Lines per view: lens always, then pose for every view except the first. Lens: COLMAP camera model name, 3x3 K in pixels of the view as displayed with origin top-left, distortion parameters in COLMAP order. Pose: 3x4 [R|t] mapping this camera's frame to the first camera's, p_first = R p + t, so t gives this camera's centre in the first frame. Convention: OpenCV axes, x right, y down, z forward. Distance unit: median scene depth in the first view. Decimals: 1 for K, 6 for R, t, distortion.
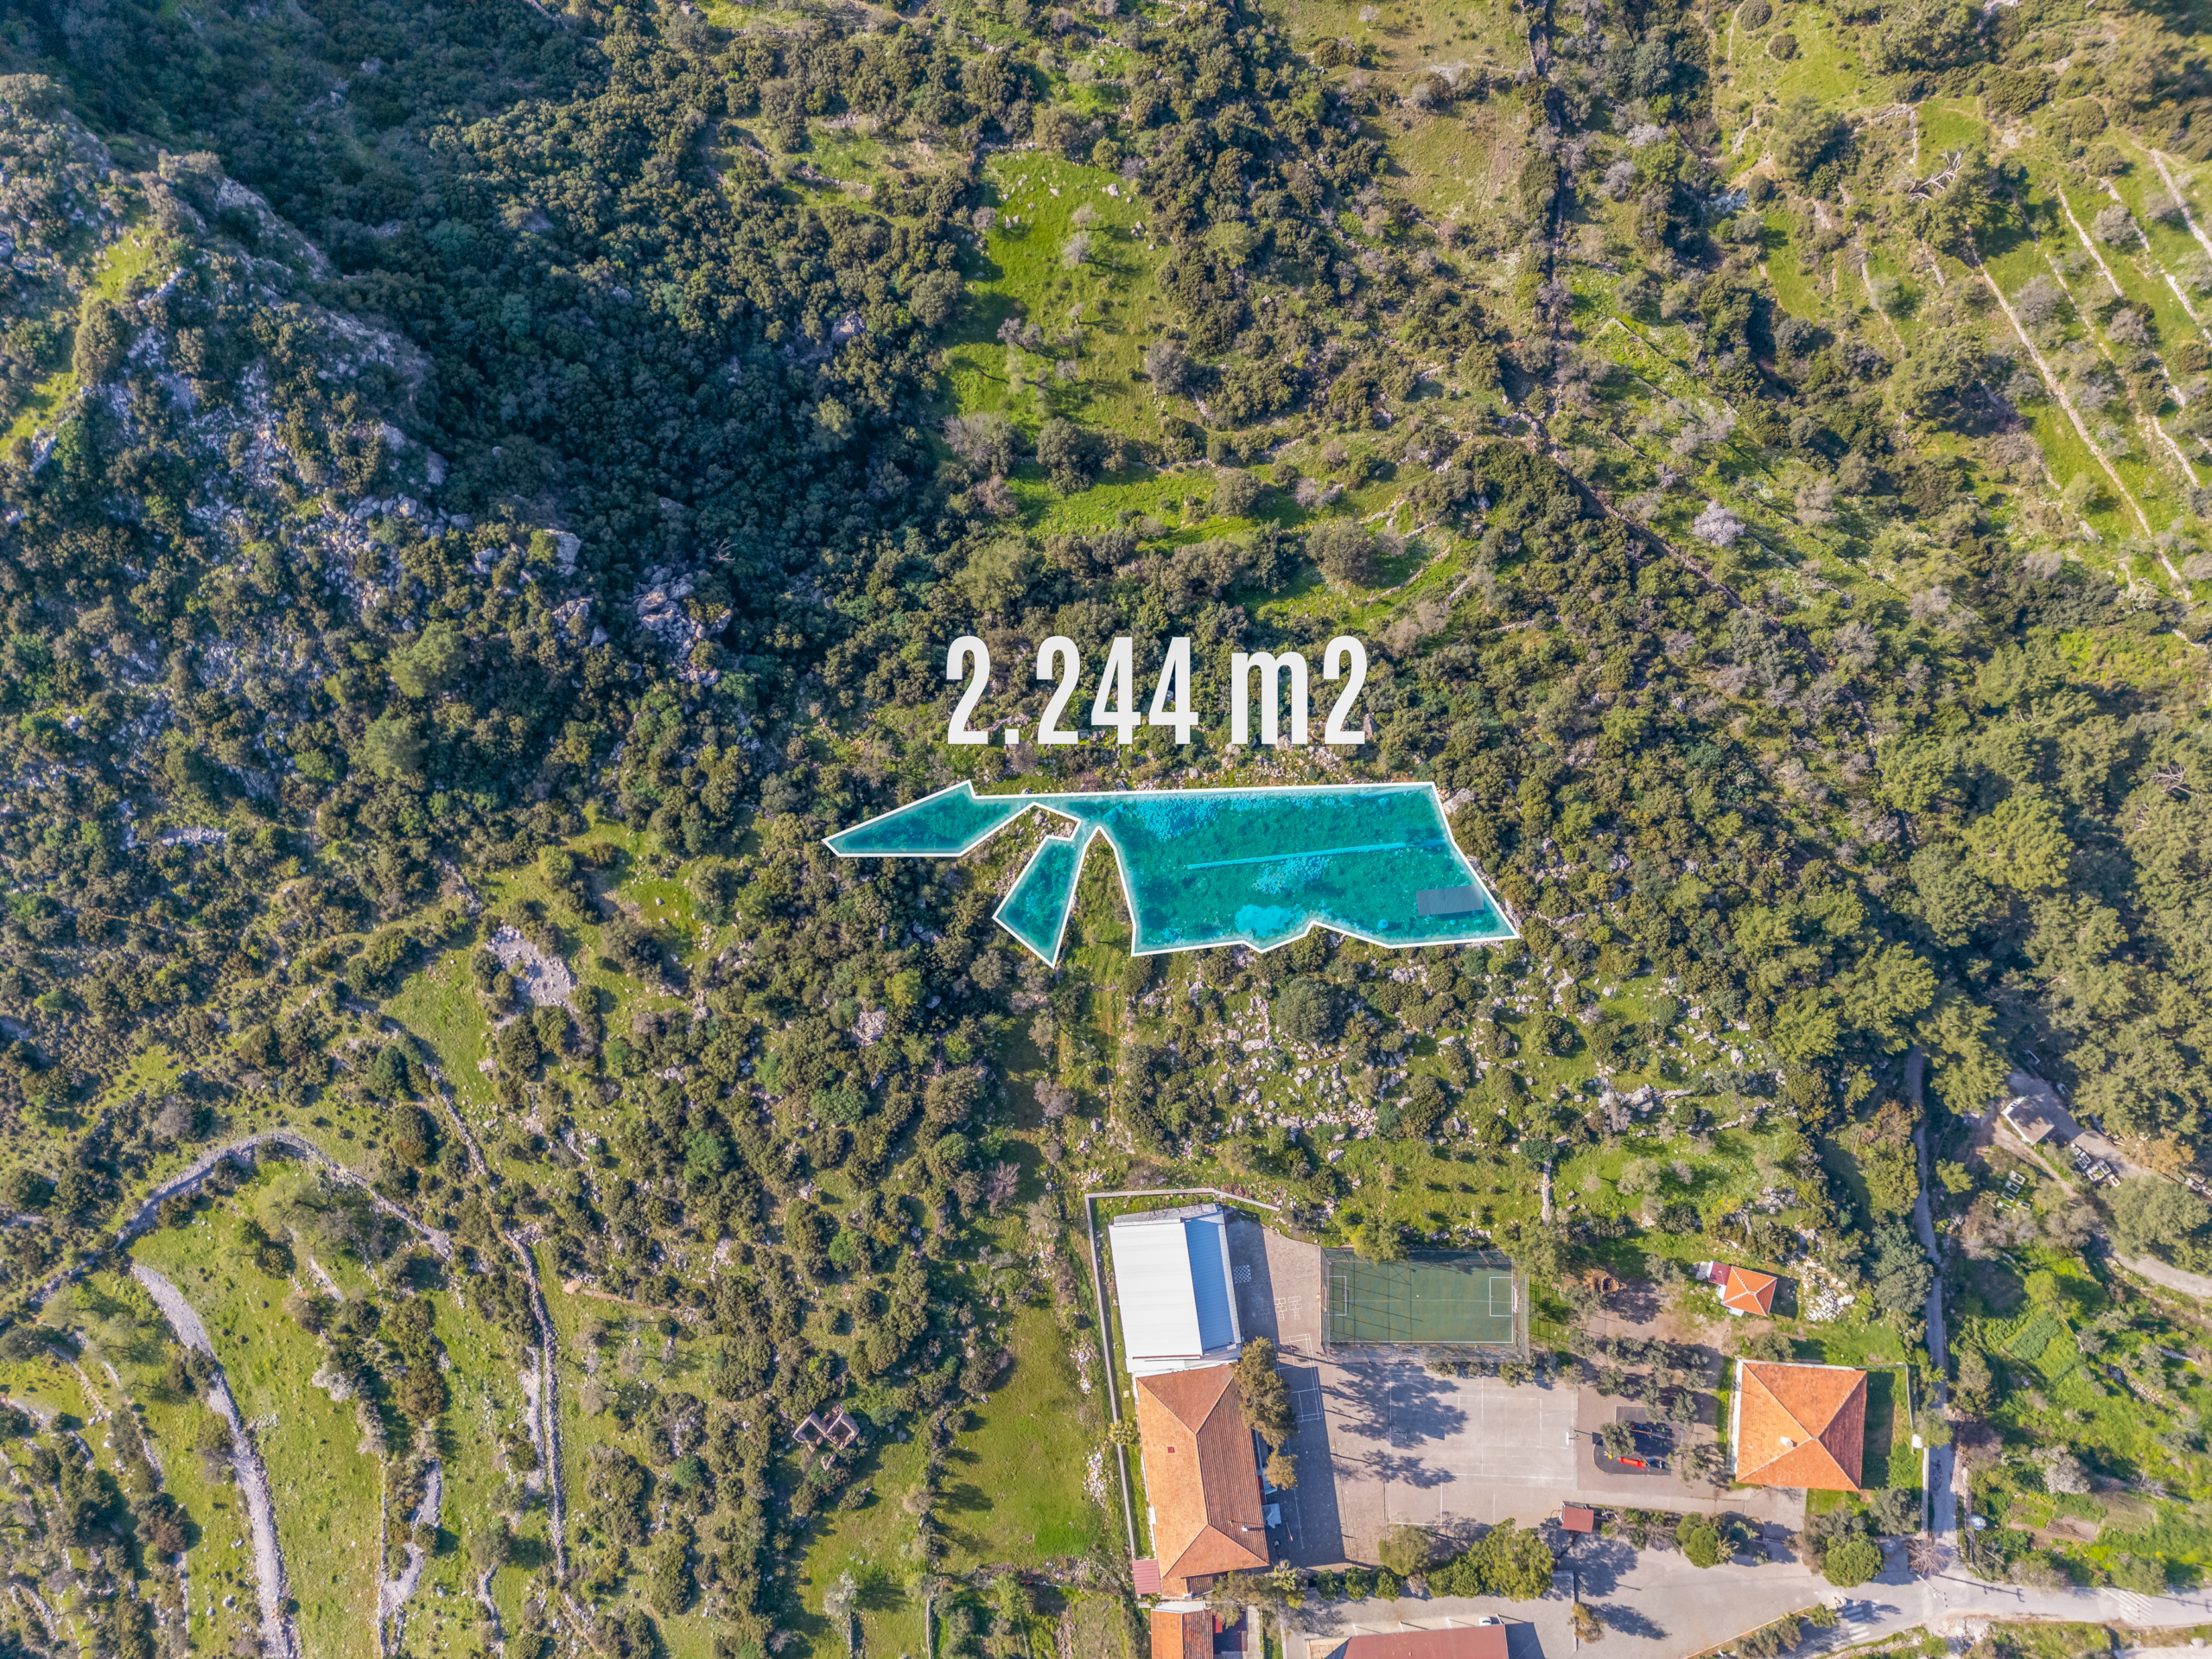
lens RADIAL K [[1533.3, 0, 1106.0], [0, 1533.3, 829.5], [0, 0, 1]] dist [0.107990, -0.131954]
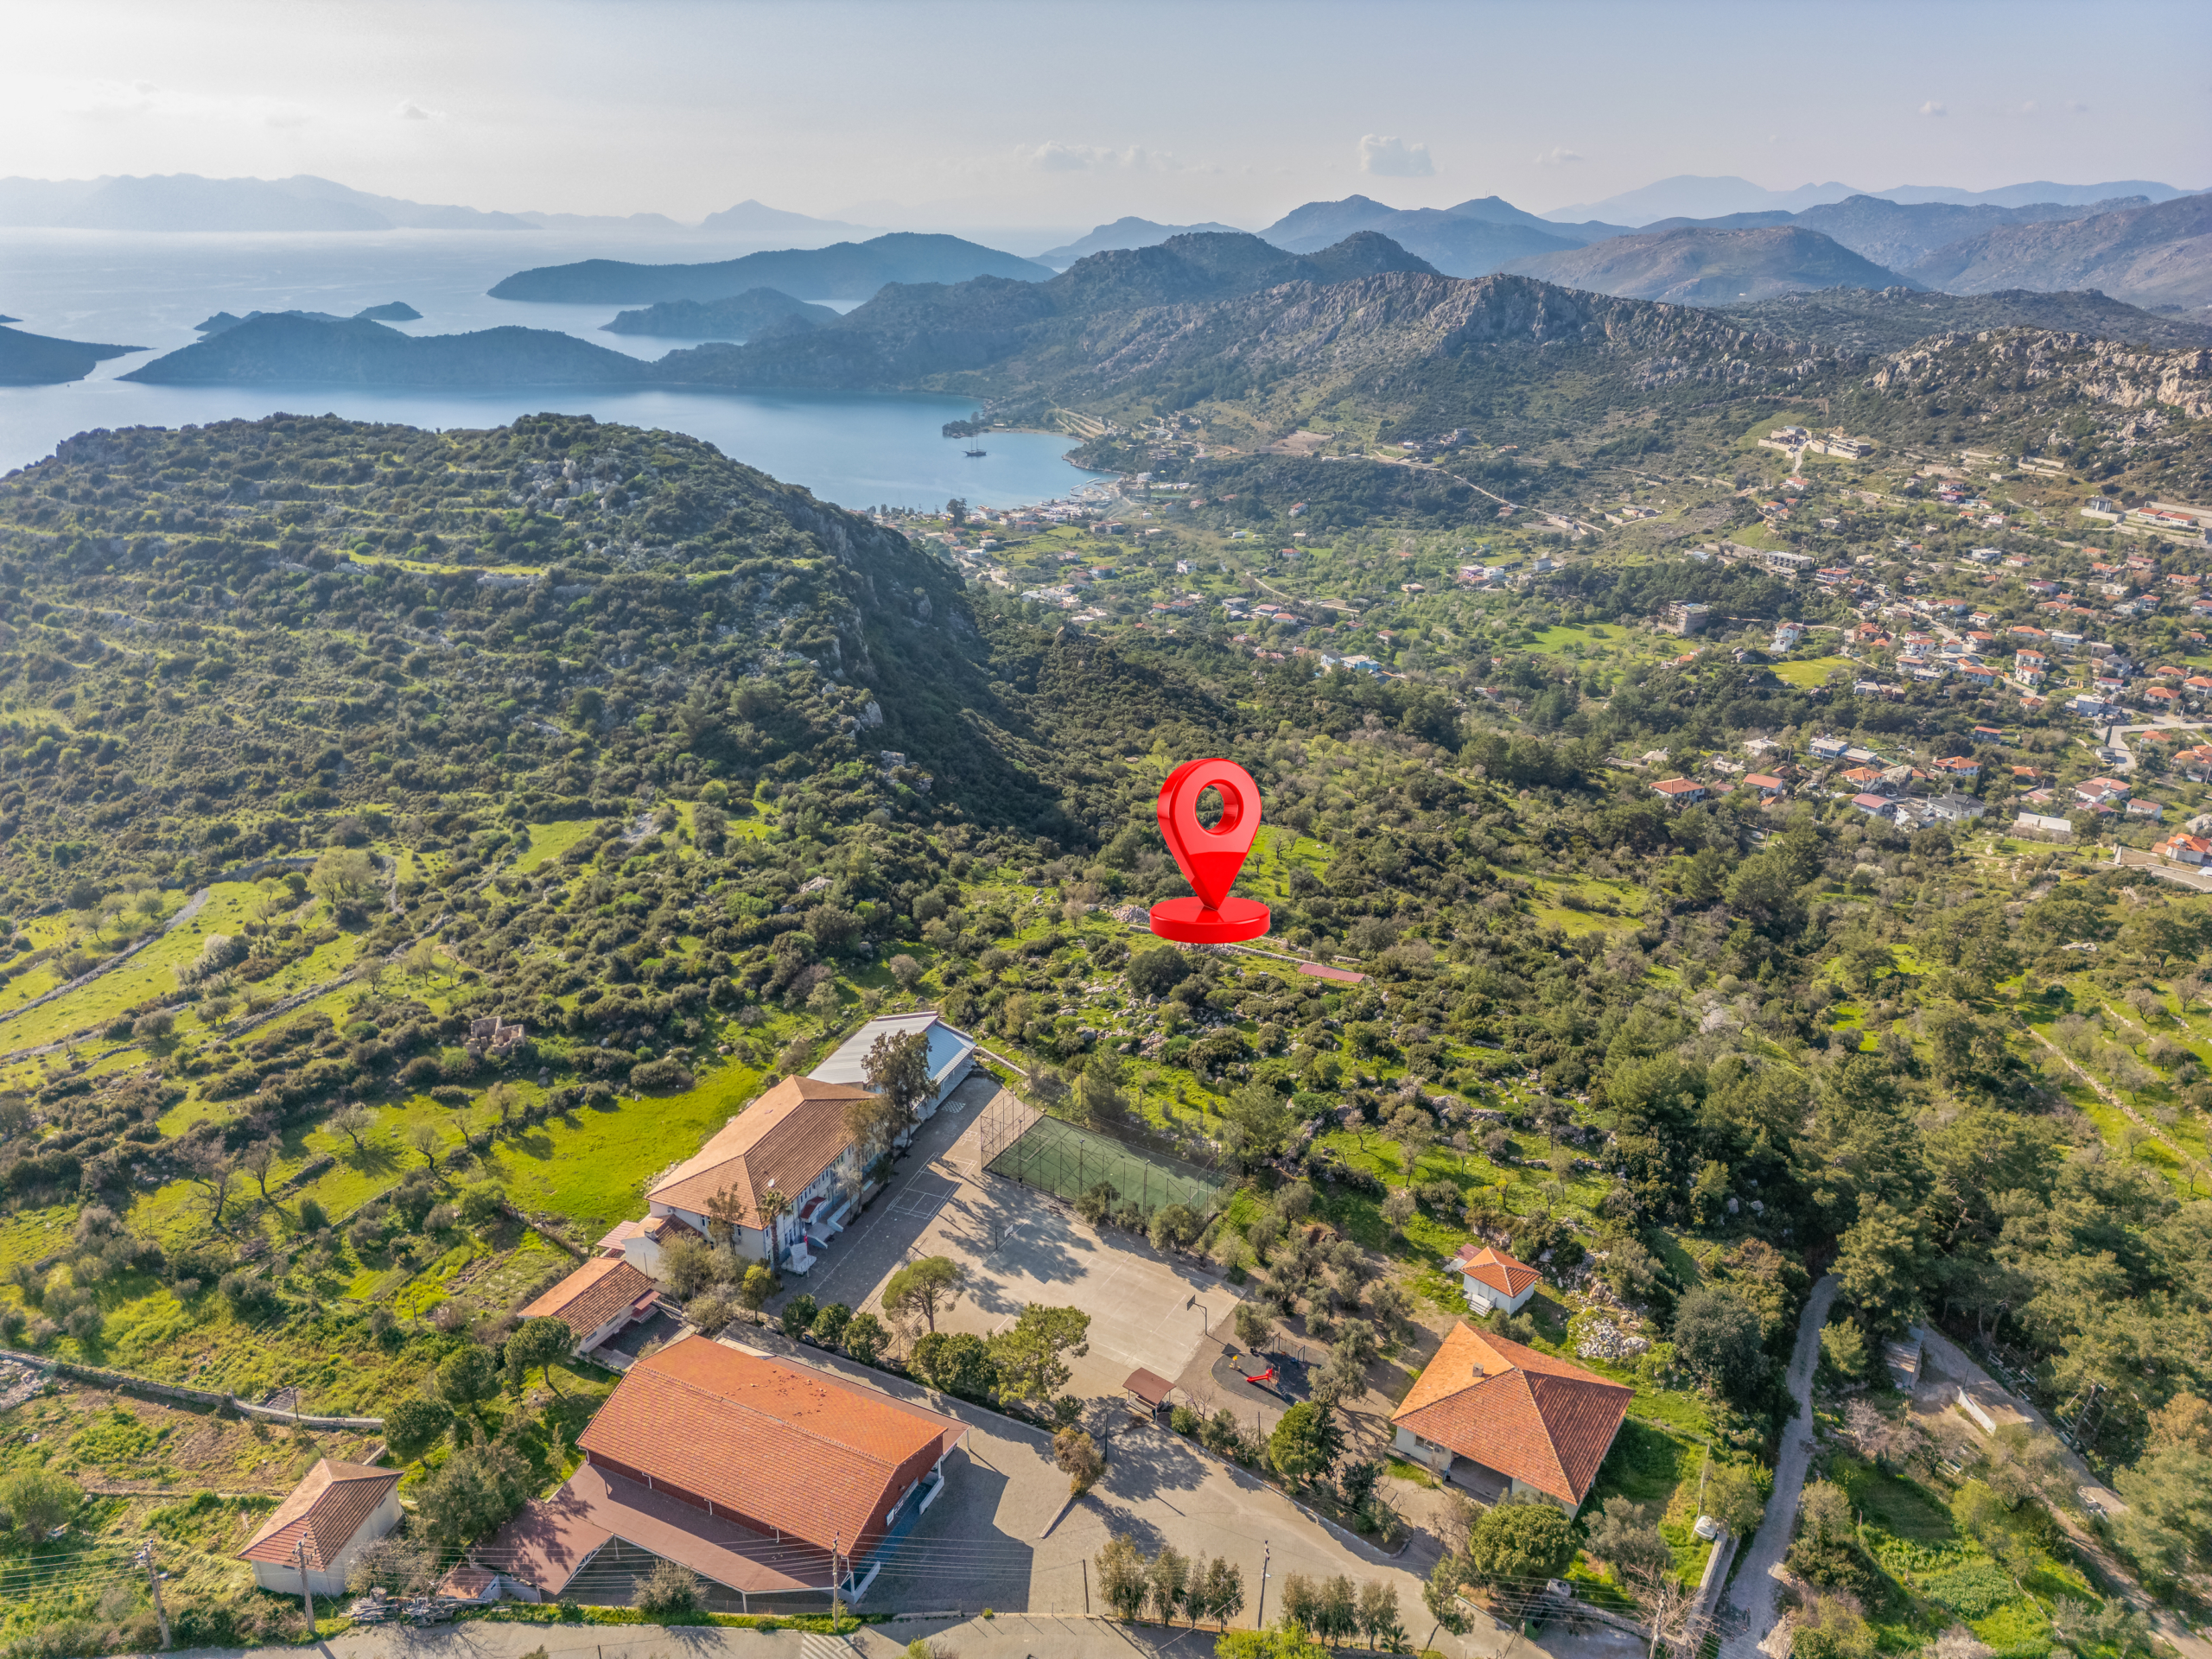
lens RADIAL K [[1543.9, 0, 1104.7], [0, 1543.9, 837.3], [0, 0, 1]] dist [0.071476, -0.071118]
pose [[0.860939, 0.195344, -0.469707, 0.554081], [-0.508687, 0.322157, -0.798406, 0.903805], [-0.004645, 0.926313, 0.376726, 0.521370]]
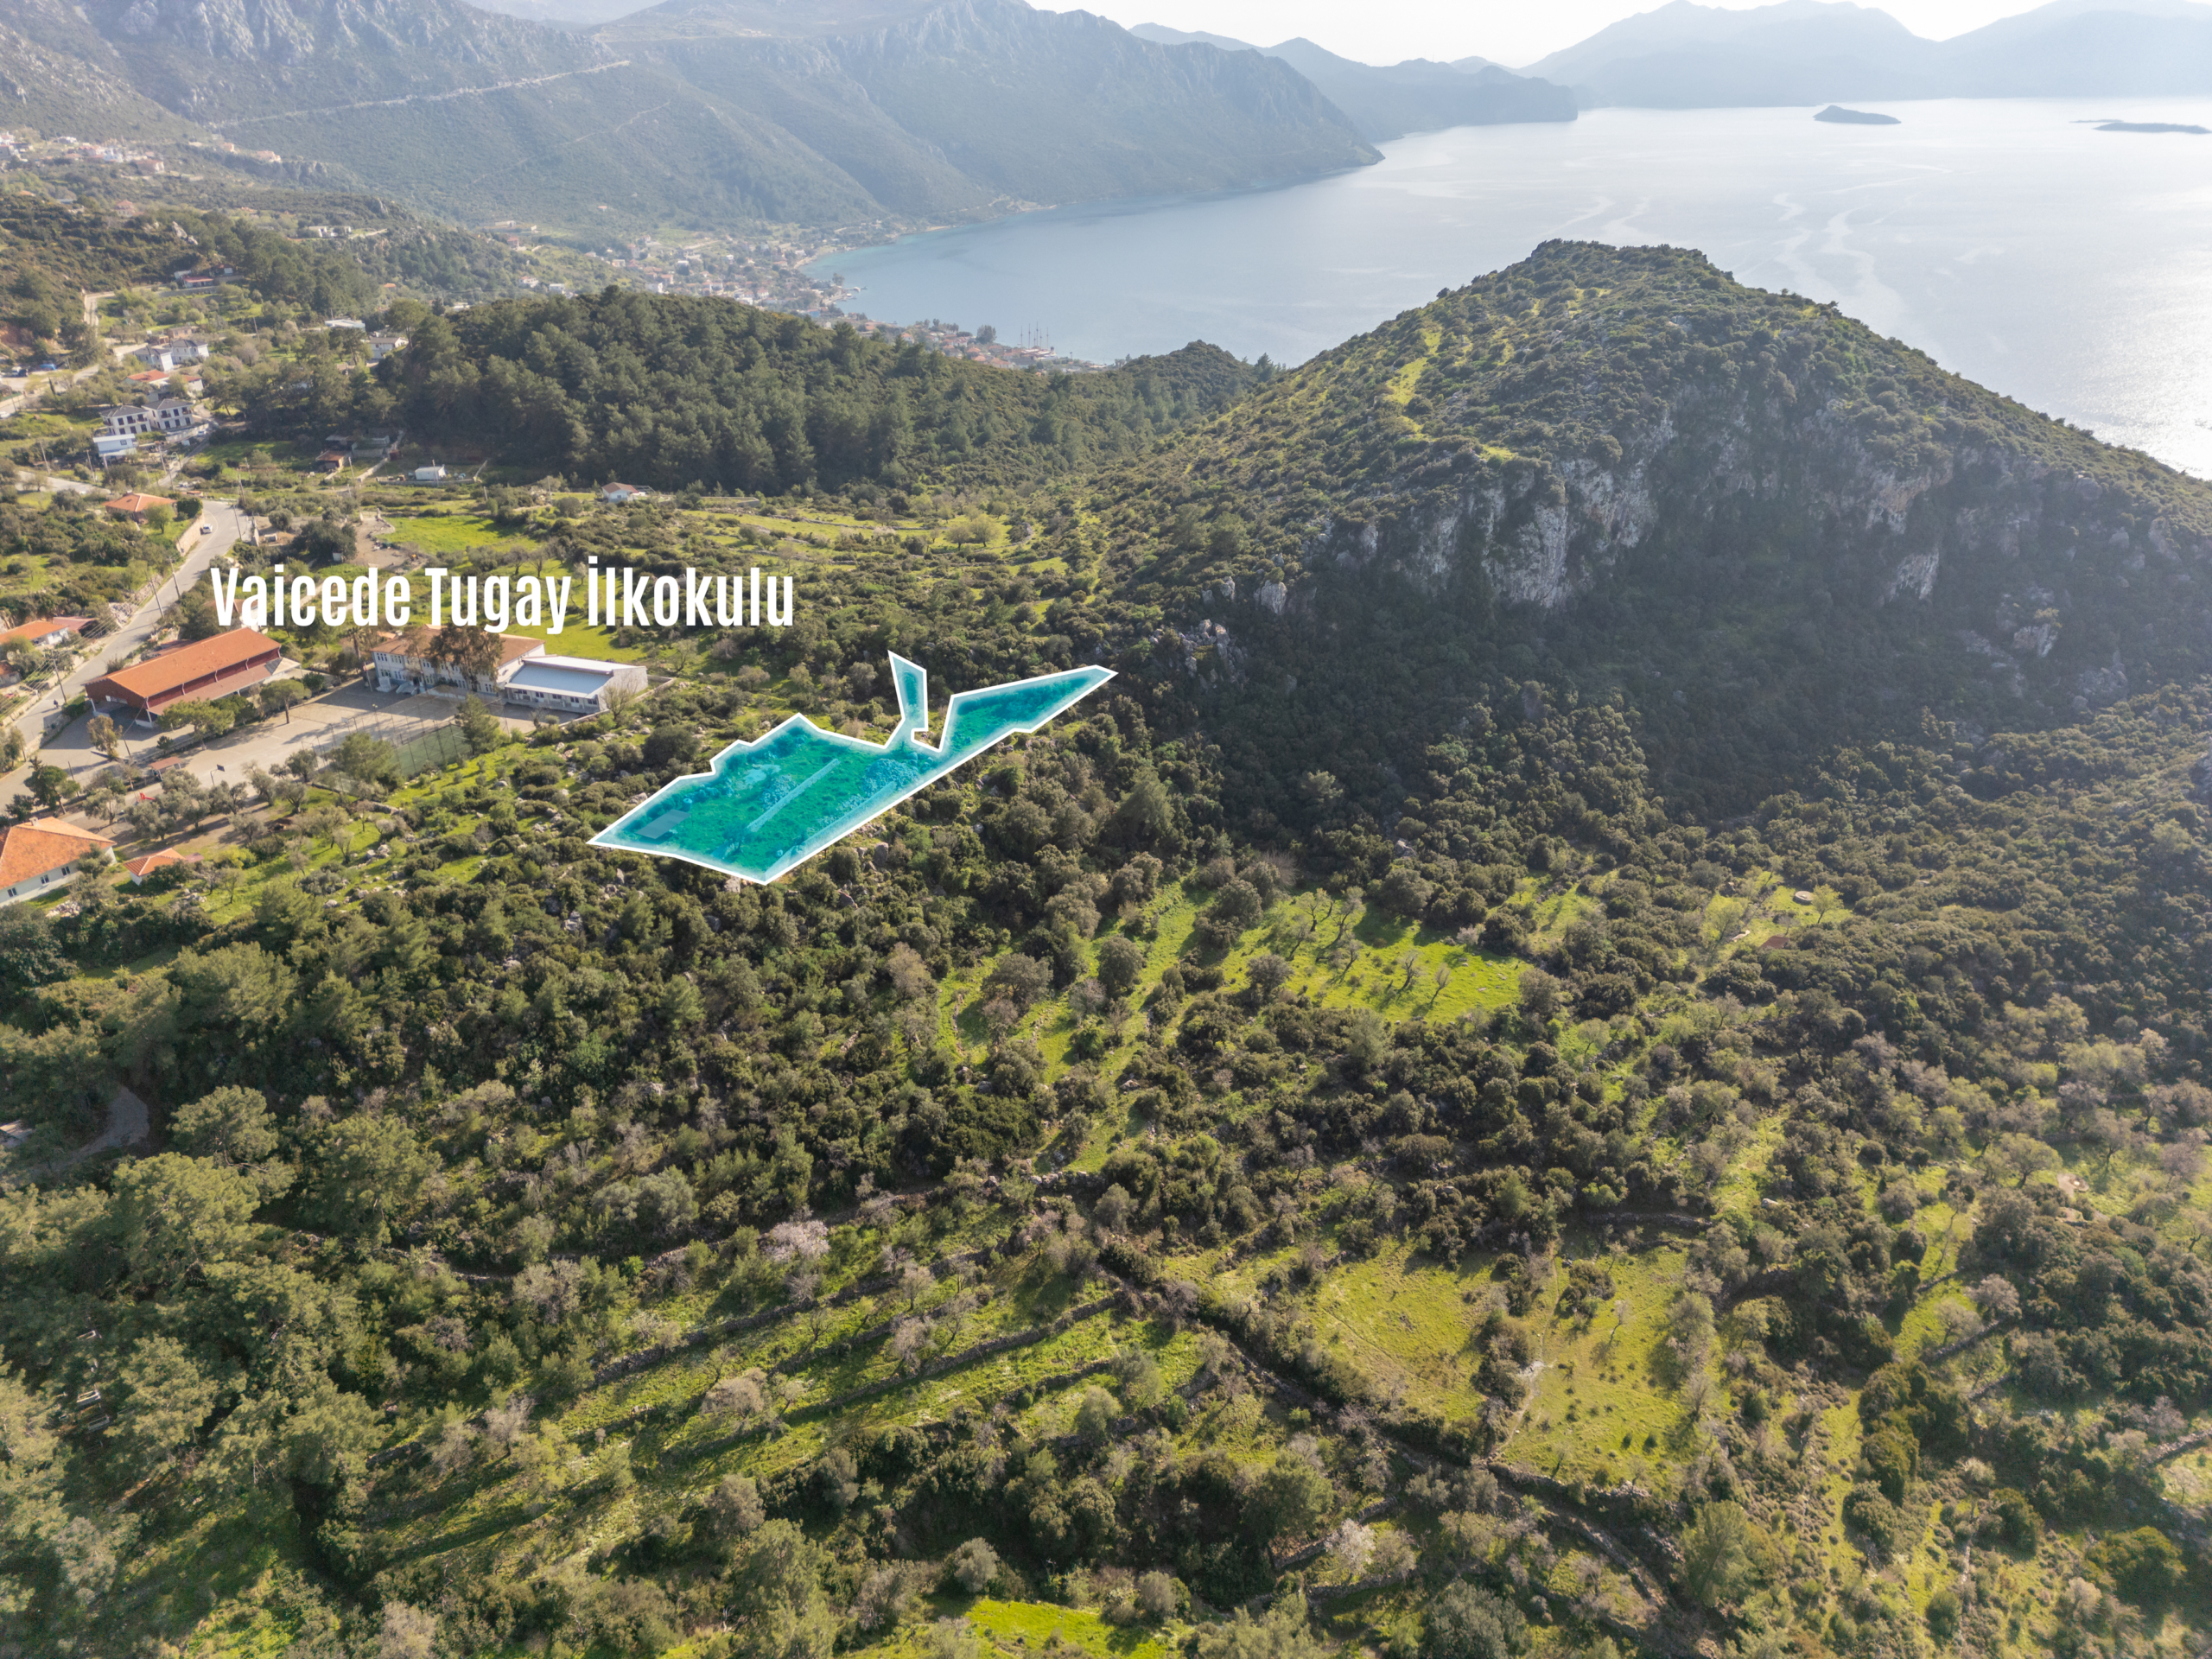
lens RADIAL K [[1543.9, 0, 1104.7], [0, 1543.9, 837.3], [0, 0, 1]] dist [0.071476, -0.071118]
pose [[-0.454734, 0.402830, -0.794320, 0.921770], [-0.890627, -0.205034, 0.405887, -0.646371], [0.000641, 0.892014, 0.452007, 0.524623]]
